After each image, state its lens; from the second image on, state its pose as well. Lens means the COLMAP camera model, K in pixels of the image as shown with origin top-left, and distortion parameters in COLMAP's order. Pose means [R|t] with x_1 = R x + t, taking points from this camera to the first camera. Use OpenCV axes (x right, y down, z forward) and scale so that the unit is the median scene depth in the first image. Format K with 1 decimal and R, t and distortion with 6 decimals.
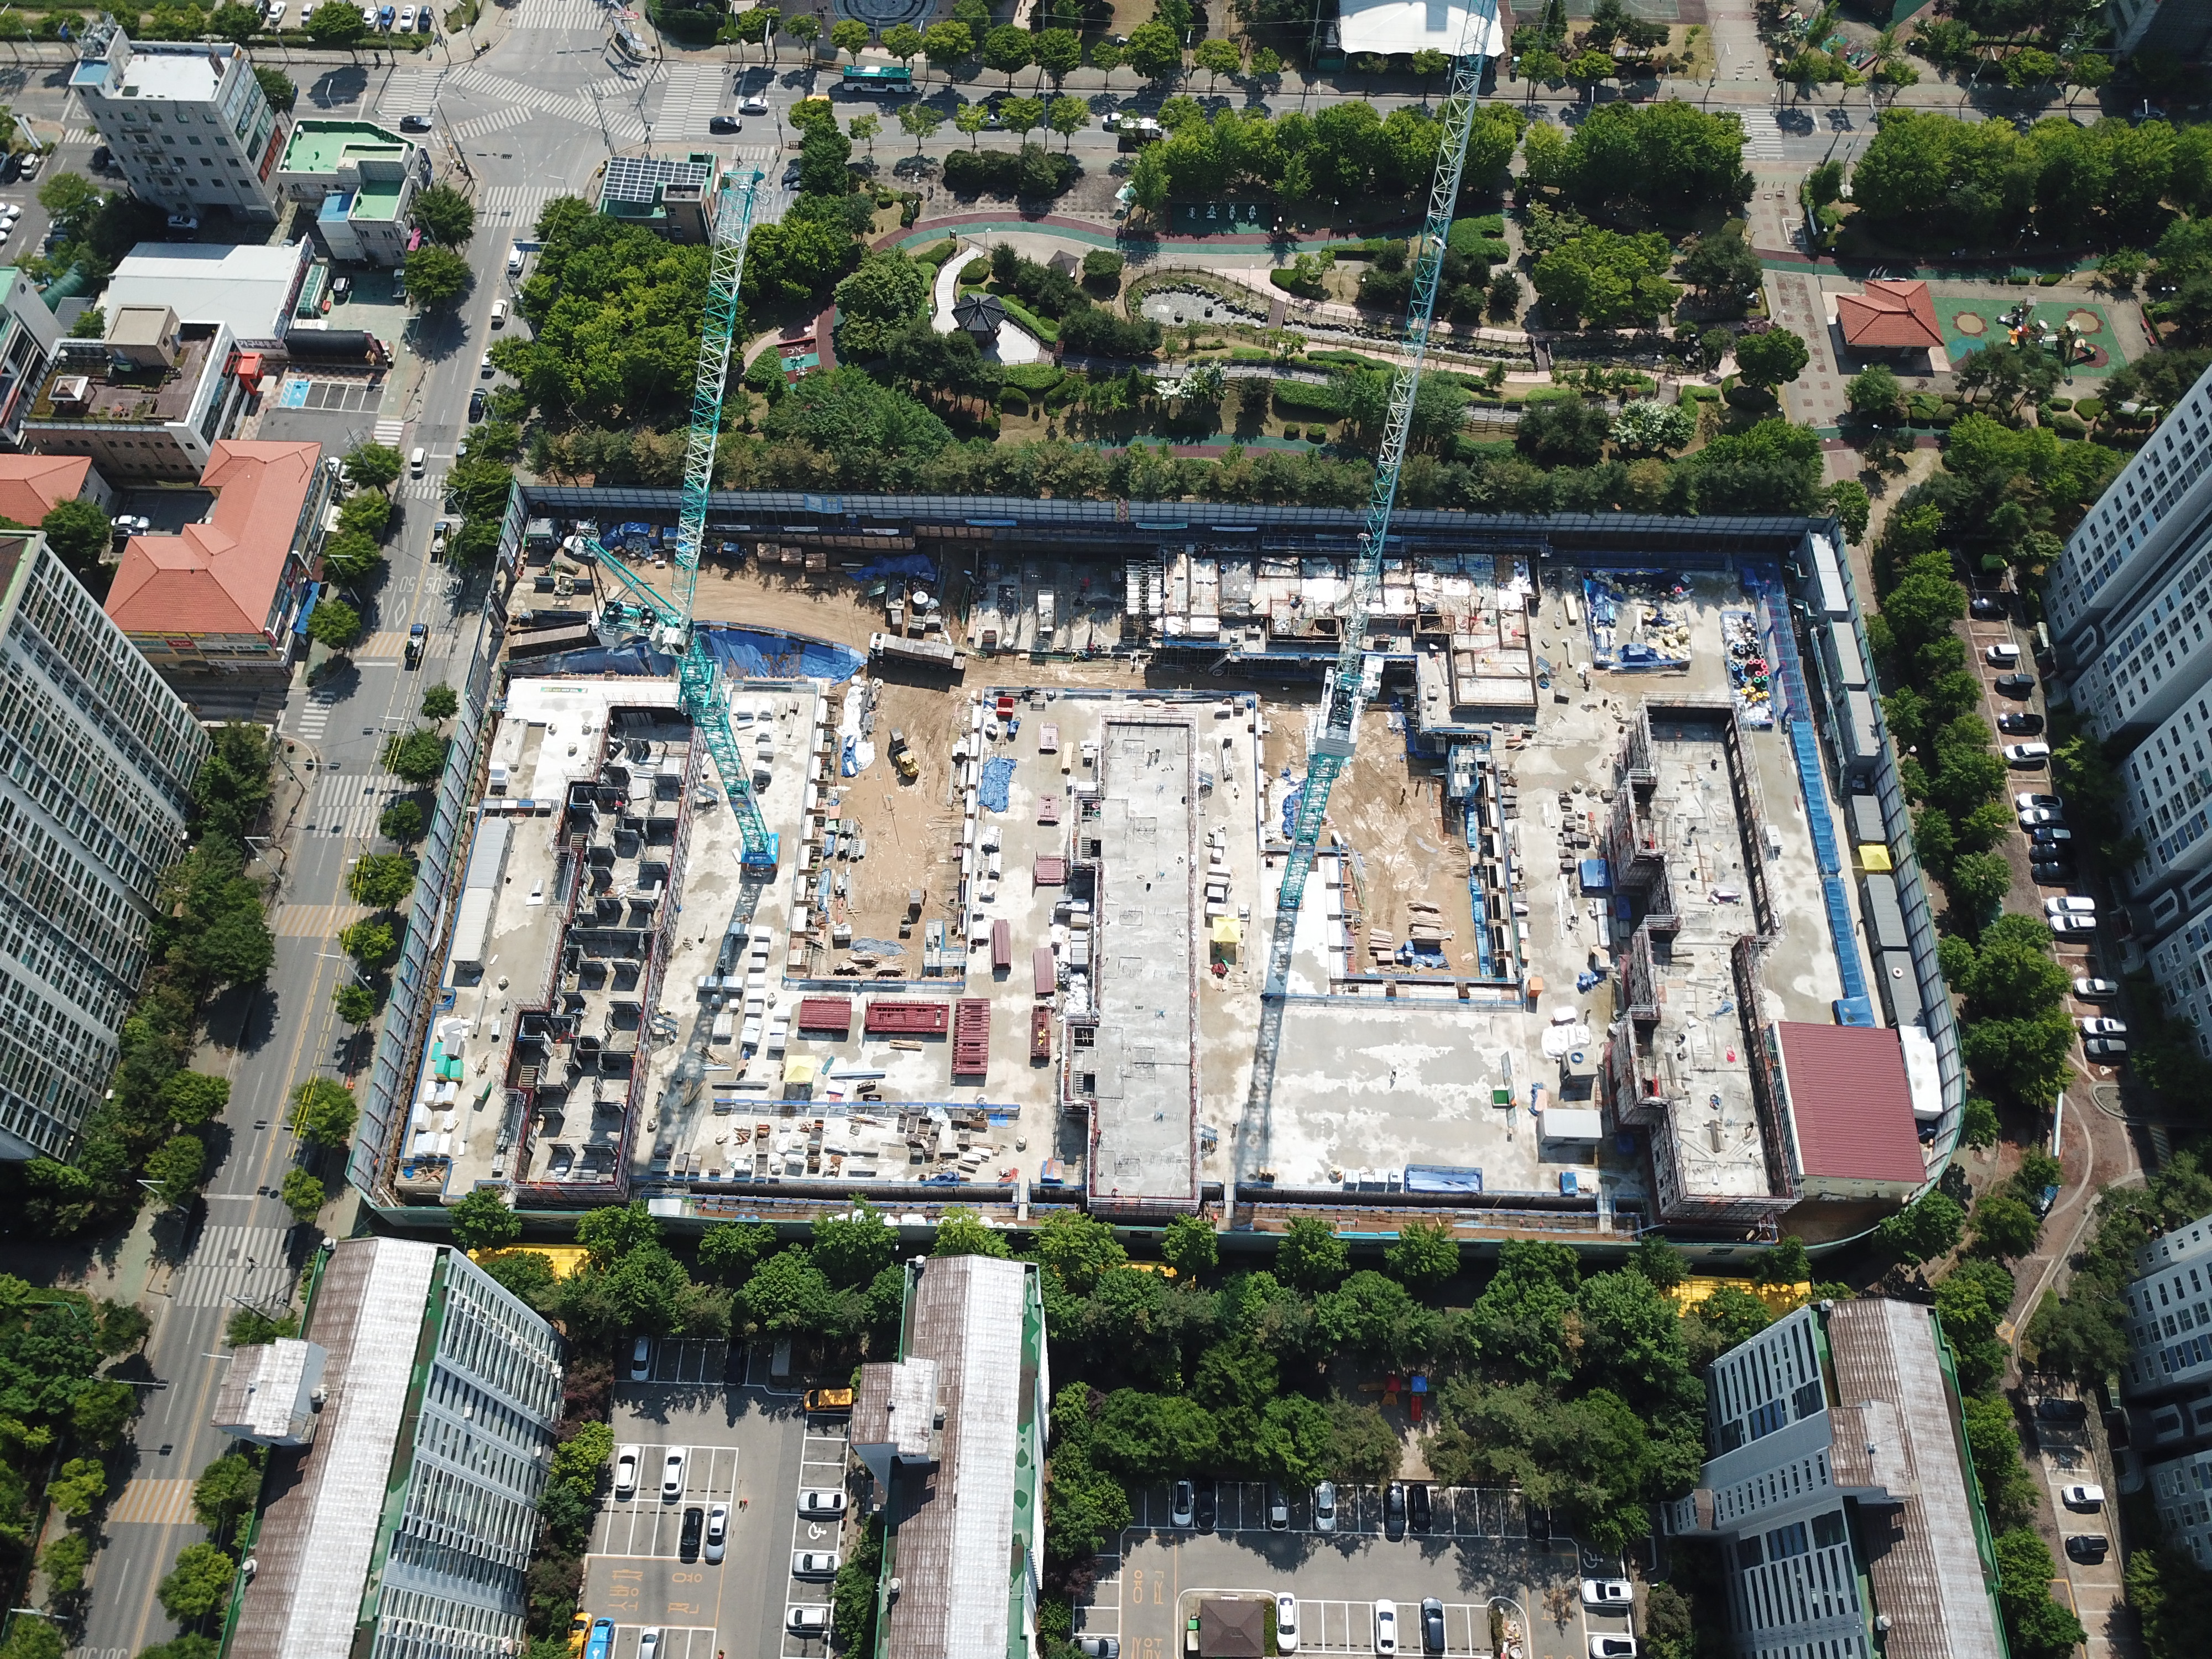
lens RADIAL K [[1698.0, 0, 1106.0], [0, 1698.0, 829.5], [0, 0, 1]] dist [0.008277, -0.001155]
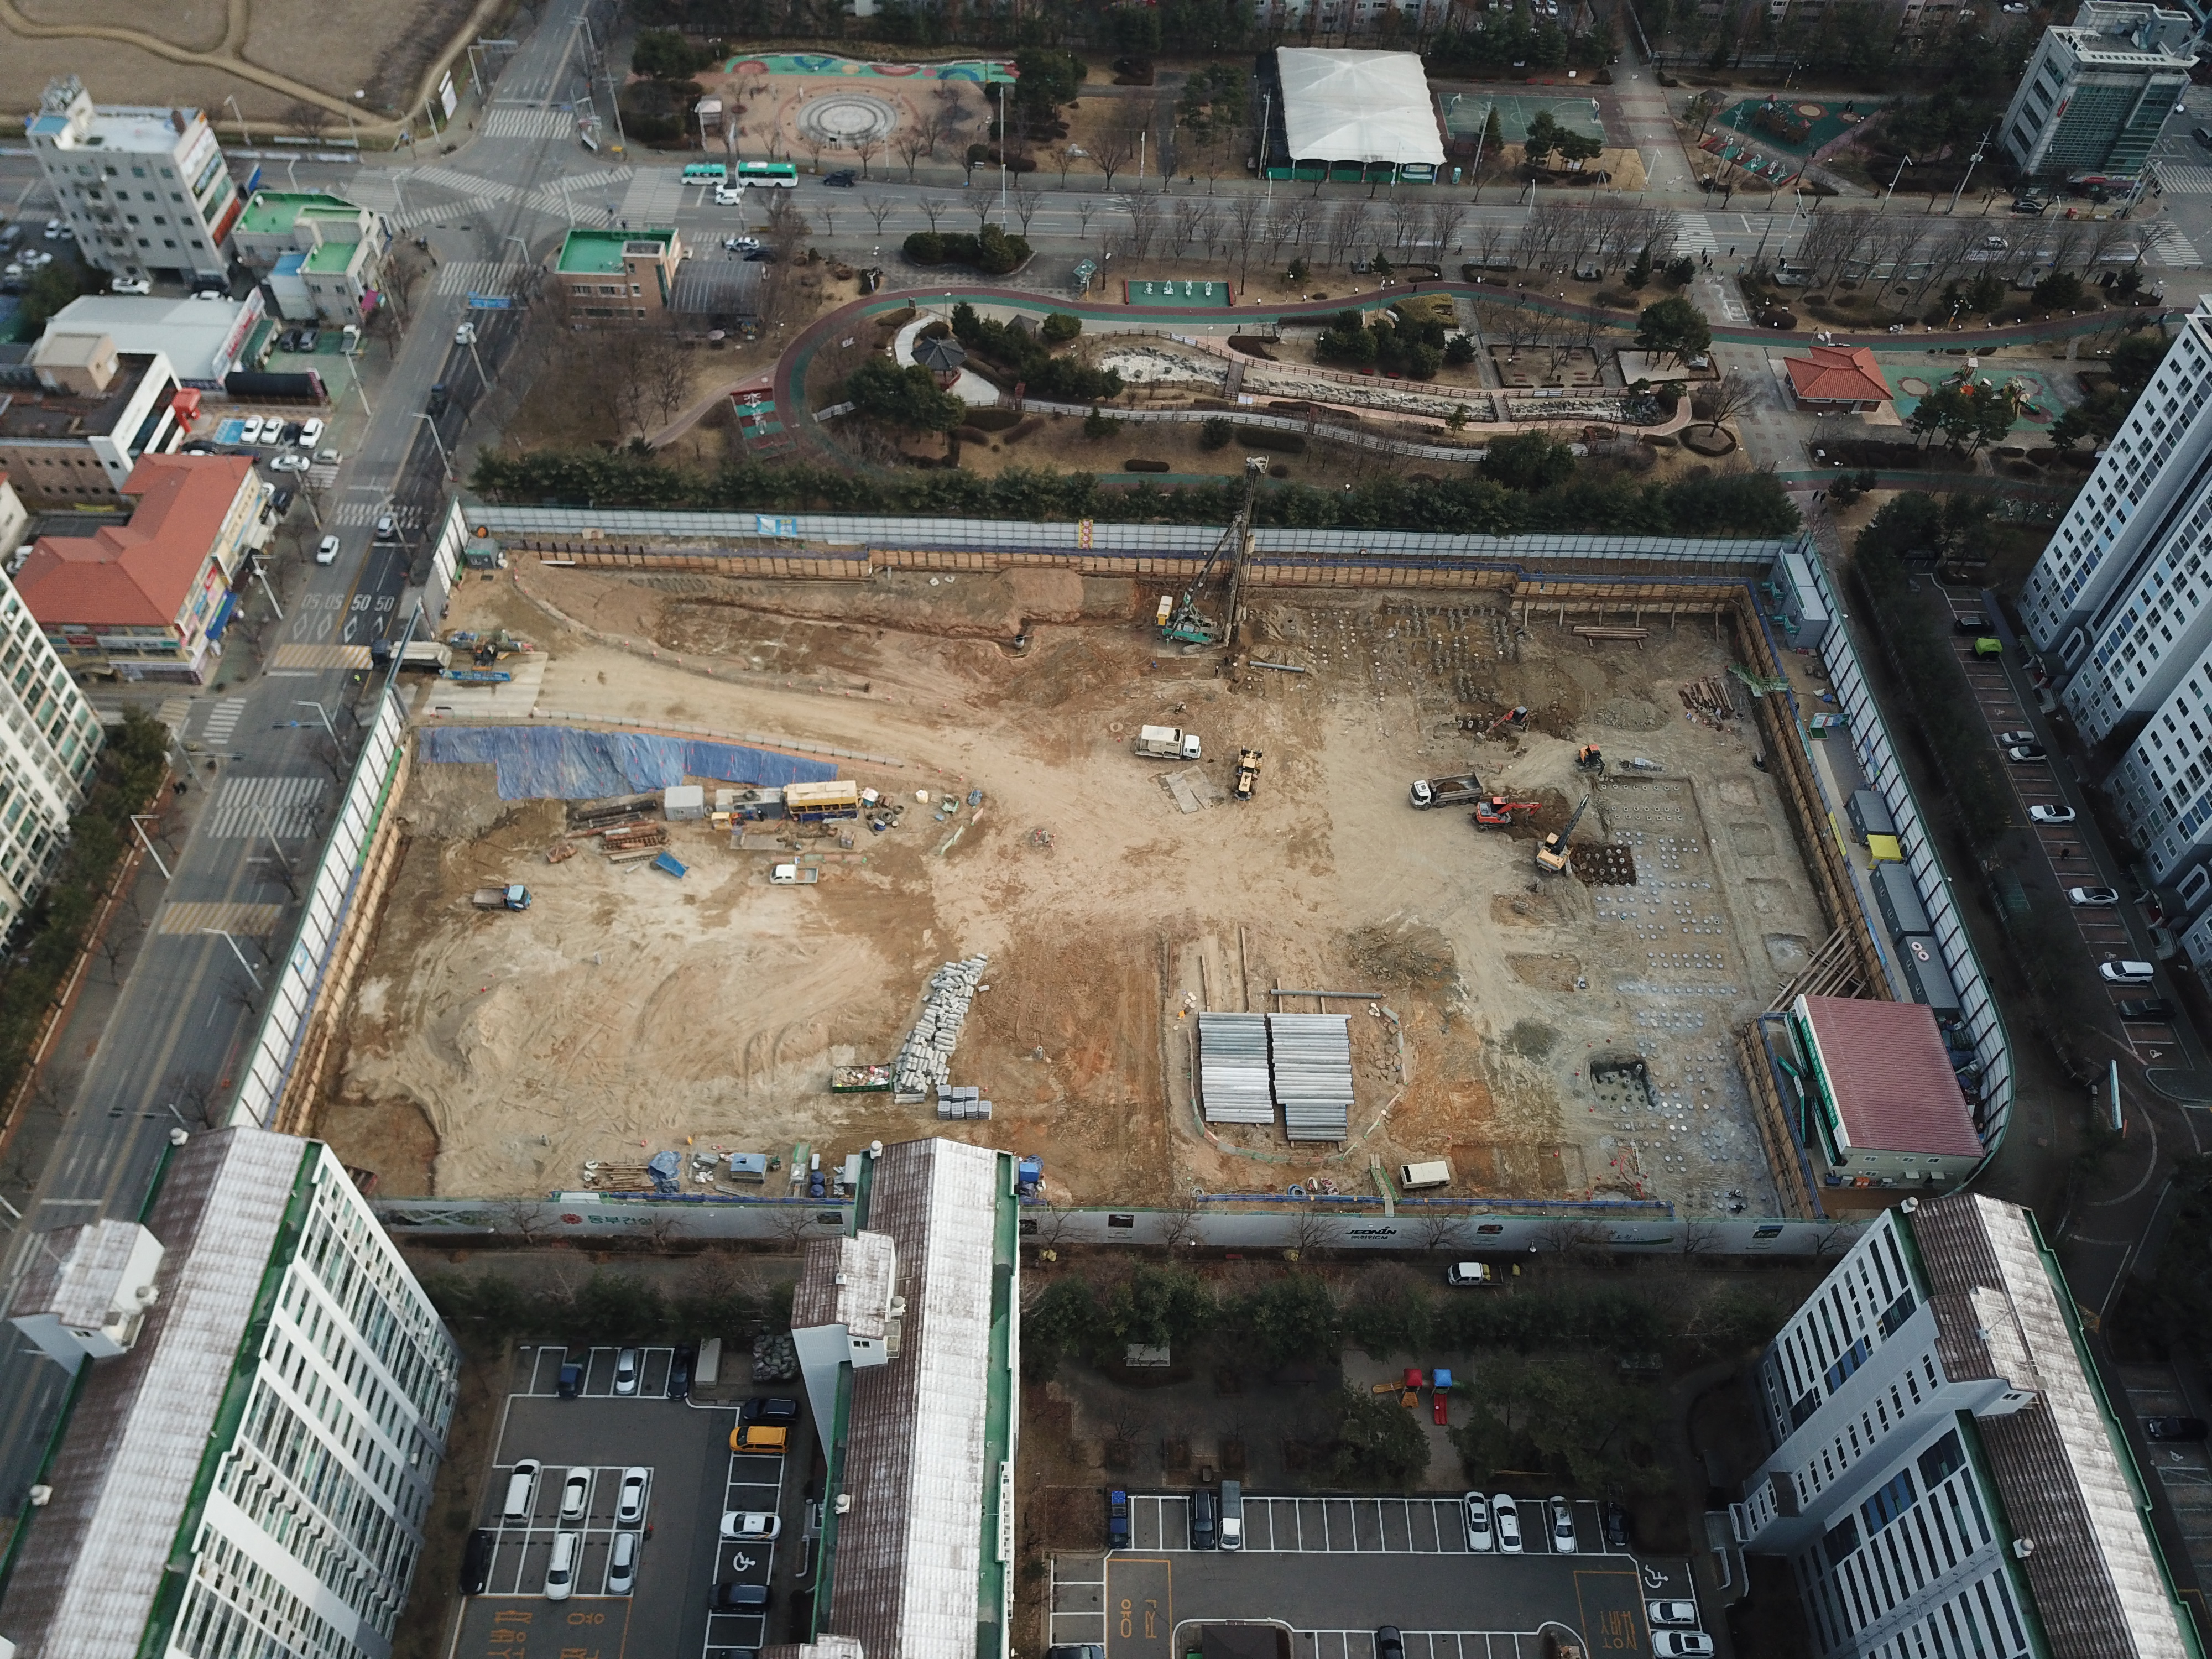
lens RADIAL K [[1698.0, 0, 1106.0], [0, 1698.0, 829.5], [0, 0, 1]] dist [0.008277, -0.001155]
pose [[0.999317, -0.003391, 0.036809, -0.015988], [0.010157, 0.982646, -0.185212, 0.171270], [-0.035542, 0.185459, 0.982009, 0.080114]]
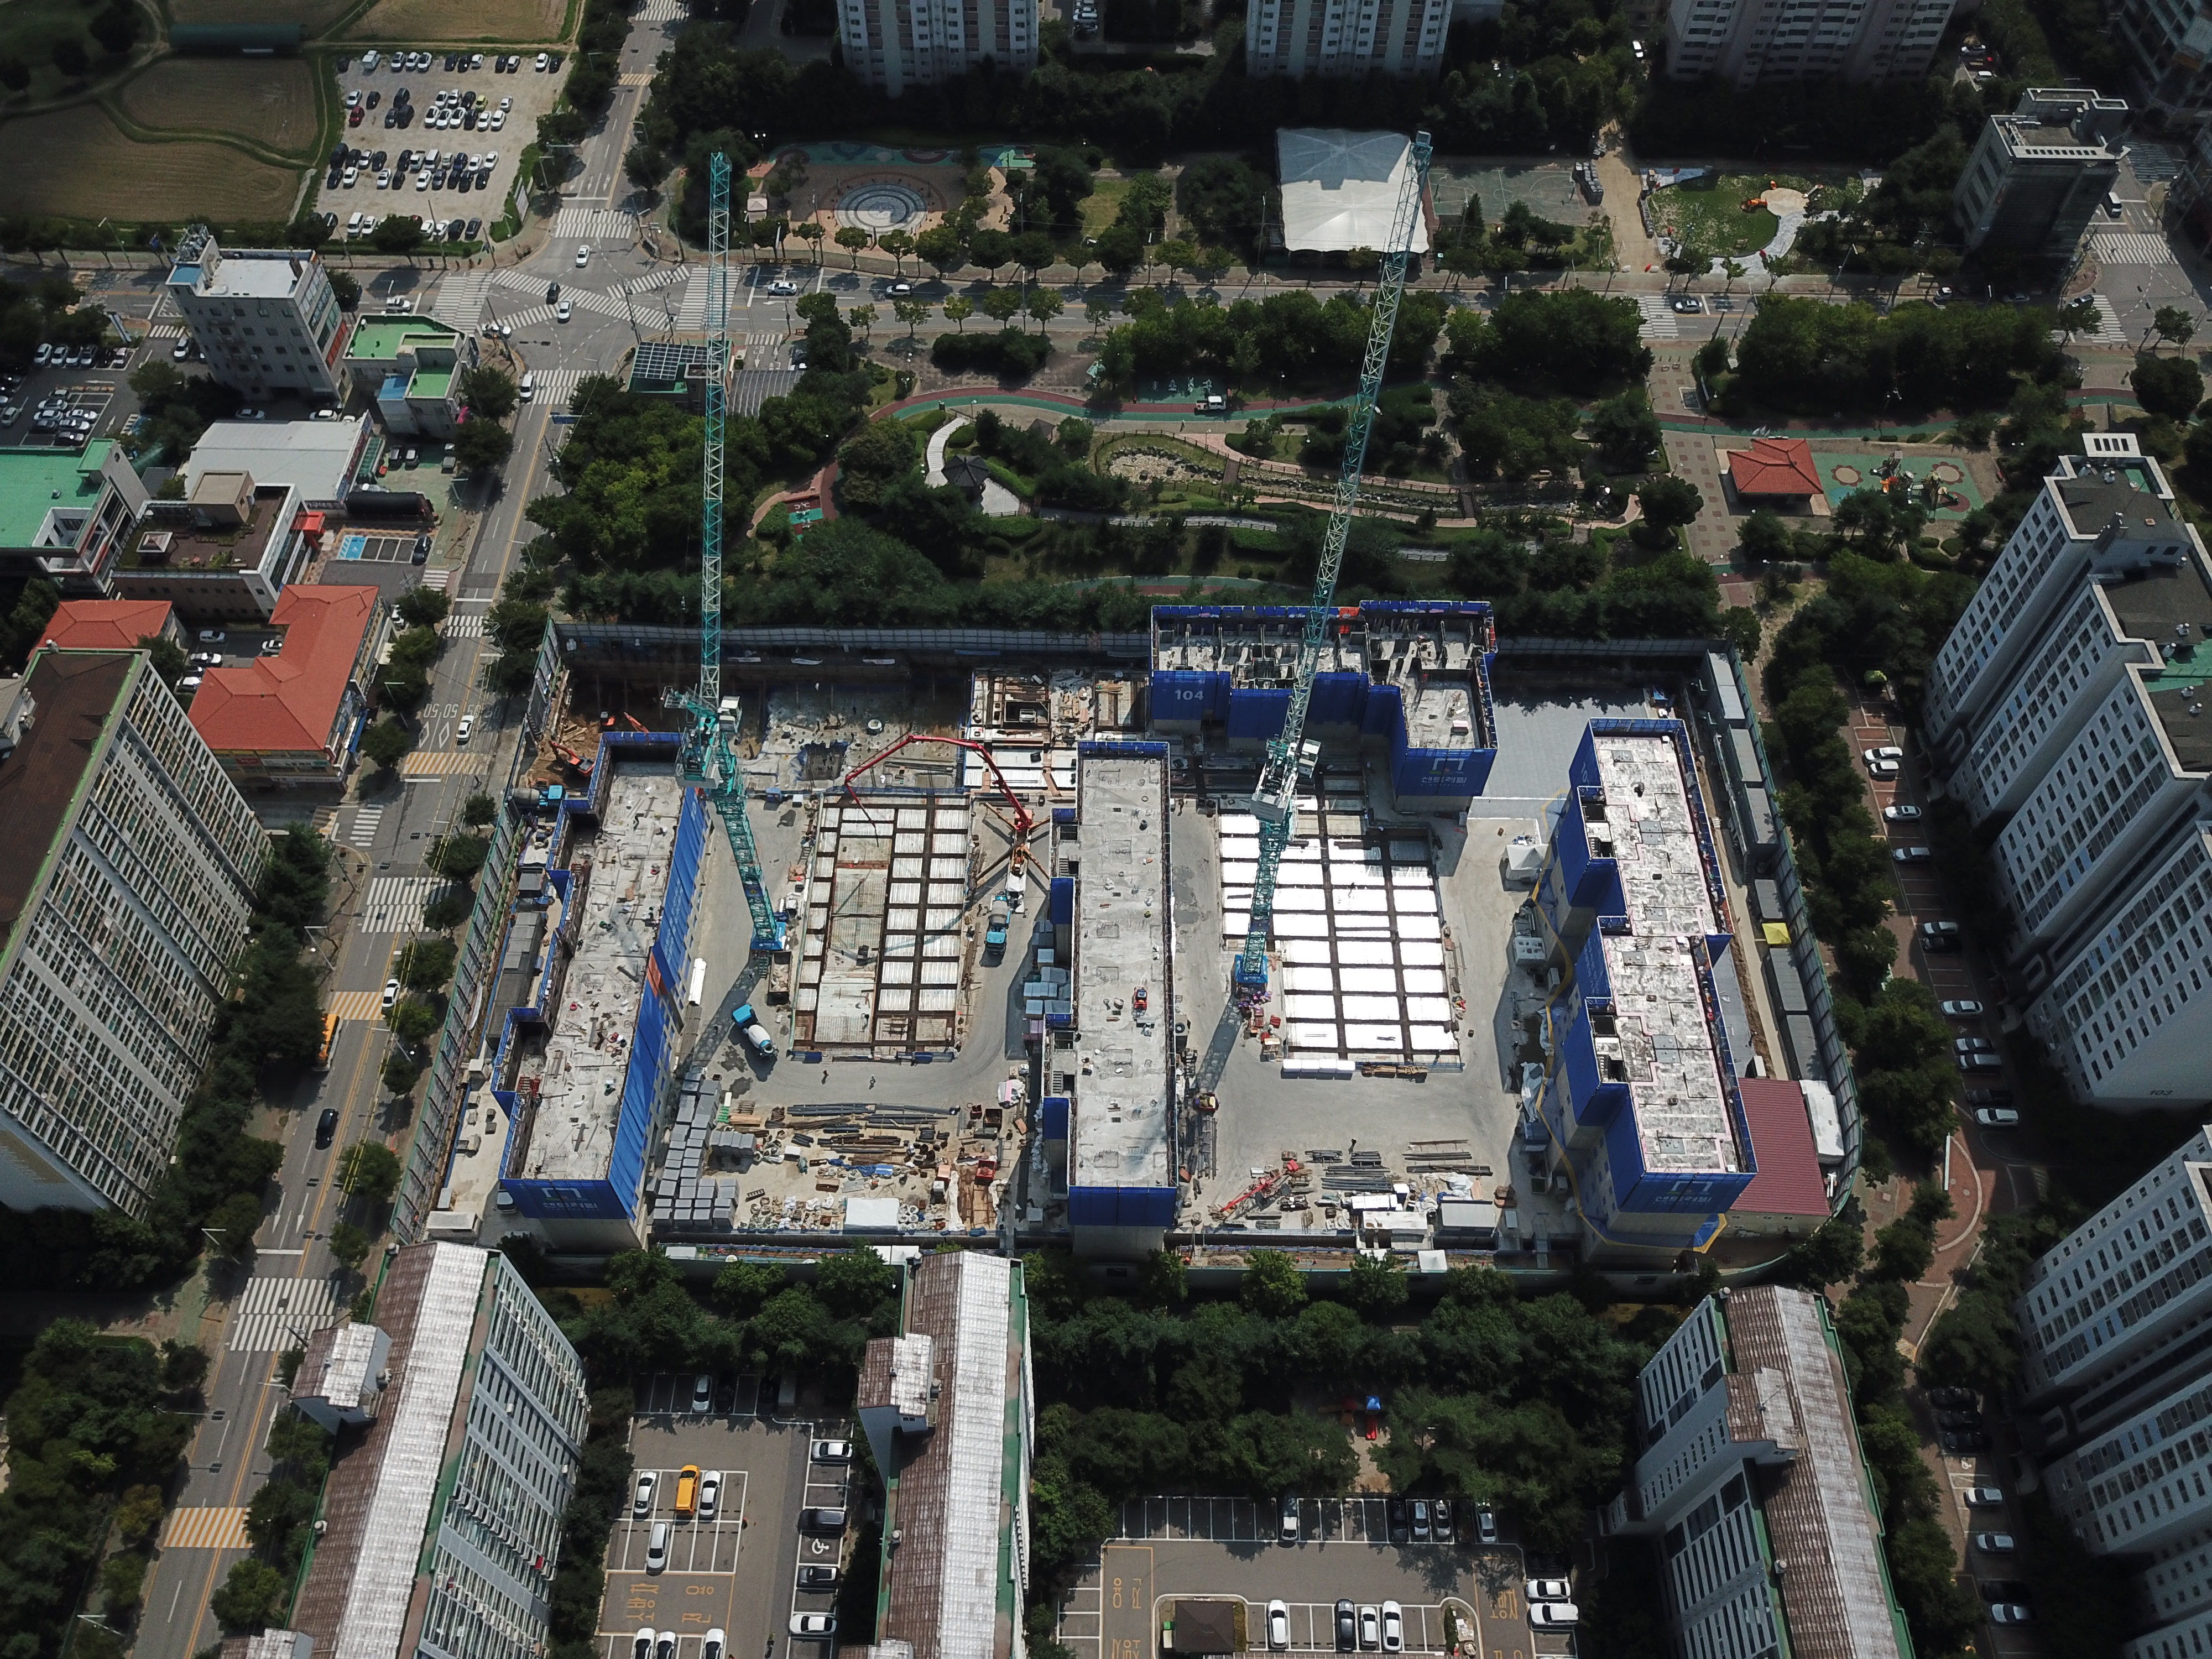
lens RADIAL K [[1715.7, 0, 1103.8], [0, 1715.7, 818.9], [0, 0, 1]] dist [-0.003496, 0.004724]
pose [[0.999903, -0.010678, 0.008910, 0.004636], [0.011670, 0.992716, -0.119912, 0.068794], [-0.007565, 0.120004, 0.992745, -0.110458]]
